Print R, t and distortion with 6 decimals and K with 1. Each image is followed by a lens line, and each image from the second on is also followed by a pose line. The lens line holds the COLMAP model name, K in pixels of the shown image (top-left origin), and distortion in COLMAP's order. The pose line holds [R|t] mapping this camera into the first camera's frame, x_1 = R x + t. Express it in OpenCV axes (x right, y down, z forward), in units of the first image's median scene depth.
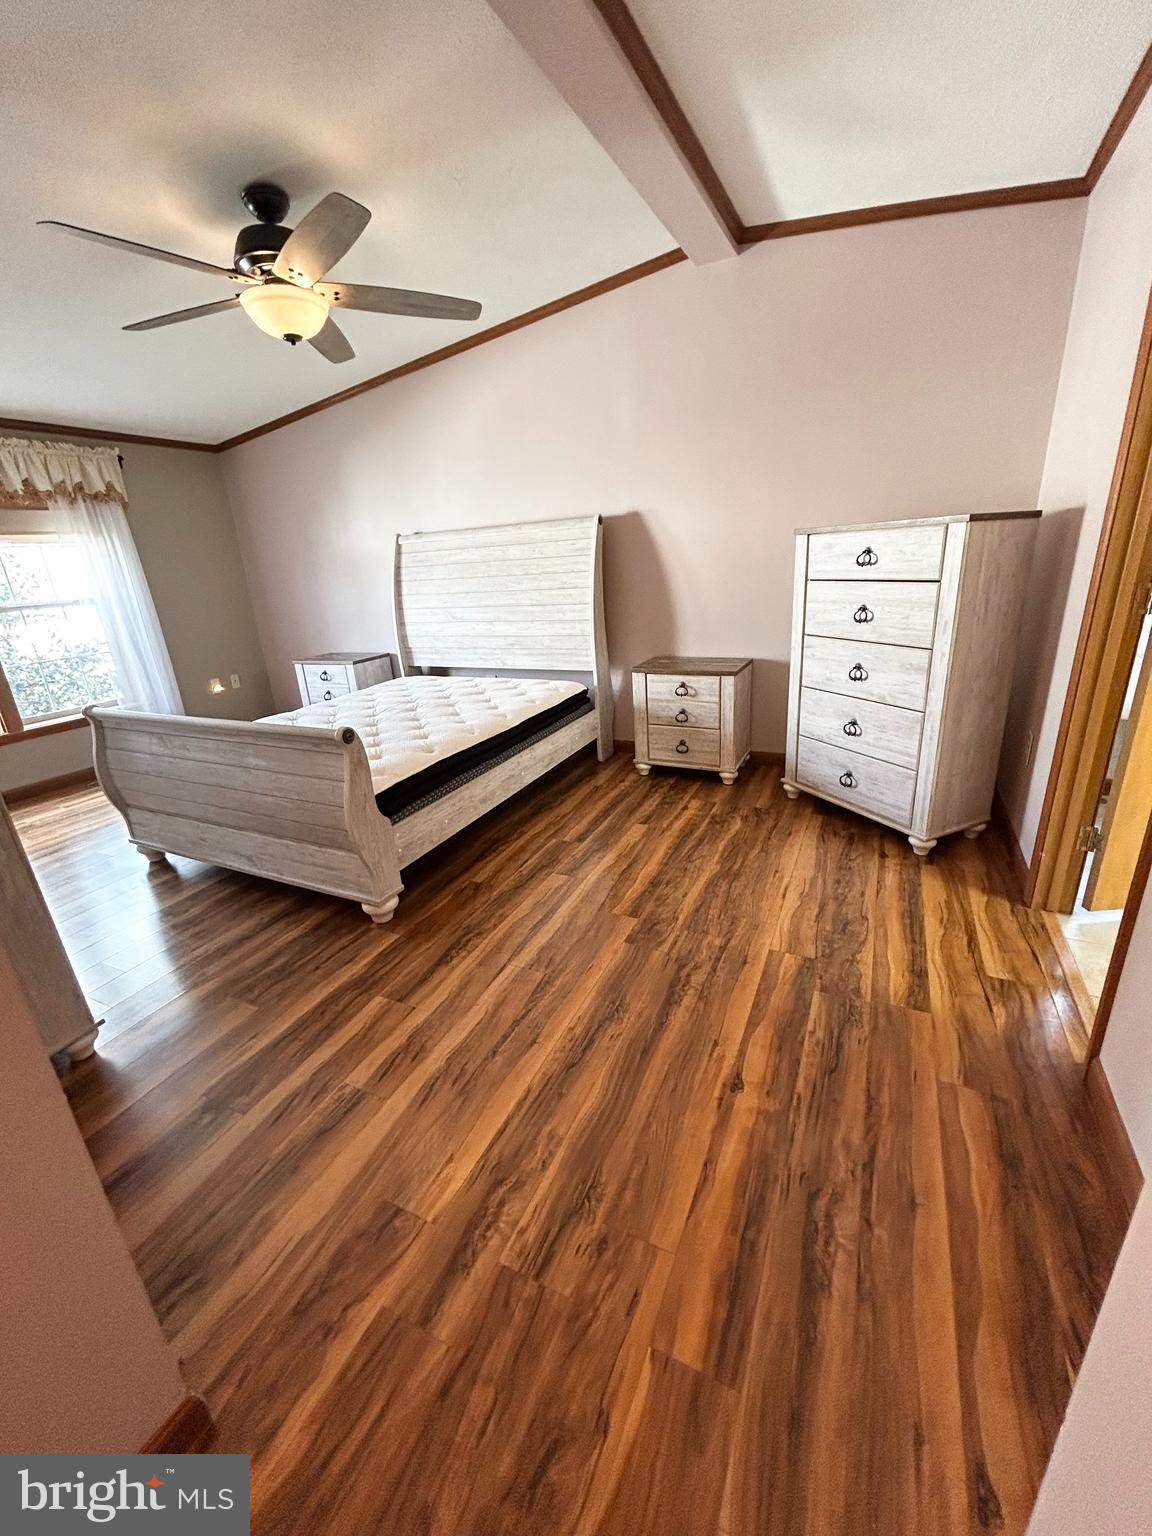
lens RADIAL K [[621.2, 0, 576.5], [0, 621.2, 768.9], [0, 0, 1]] dist [-0.003358, 0.001386]
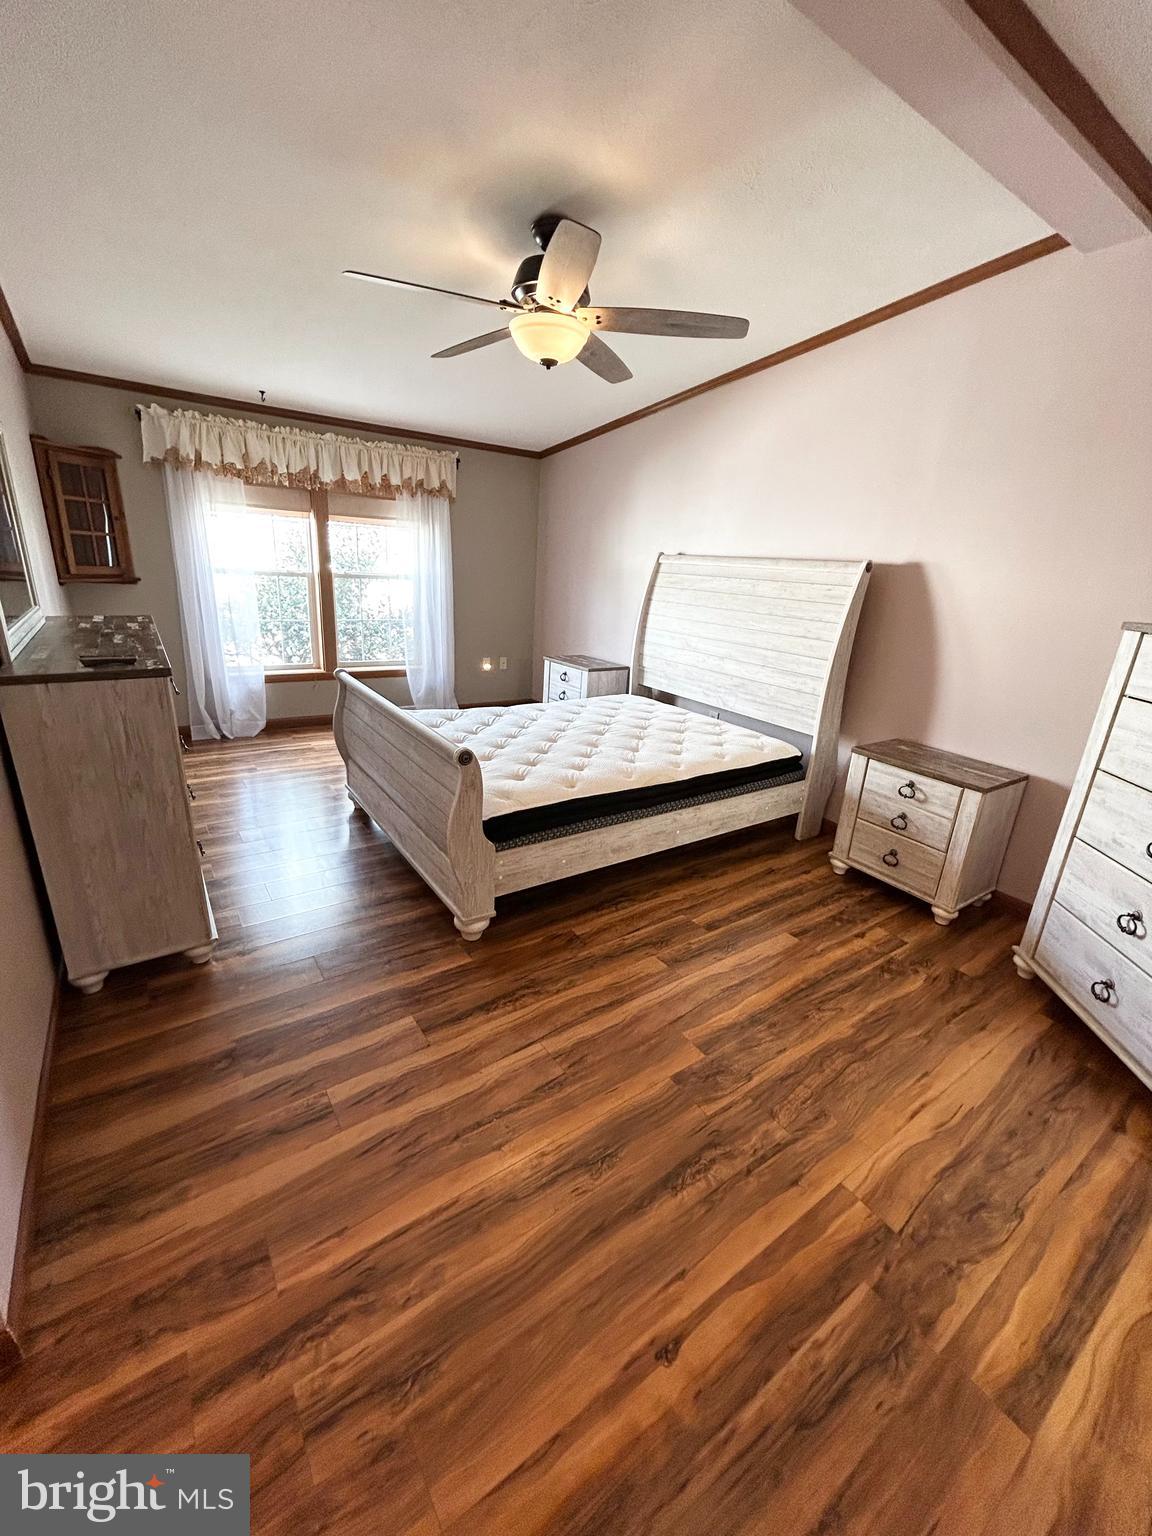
lens RADIAL K [[621.2, 0, 575.4], [0, 621.2, 766.9], [0, 0, 1]] dist [-0.003358, 0.001386]
pose [[0.865503, 0.262927, -0.426349, 0.190309], [-0.267726, 0.962202, 0.049891, -0.117331], [0.423352, 0.070964, 0.903182, 0.143573]]
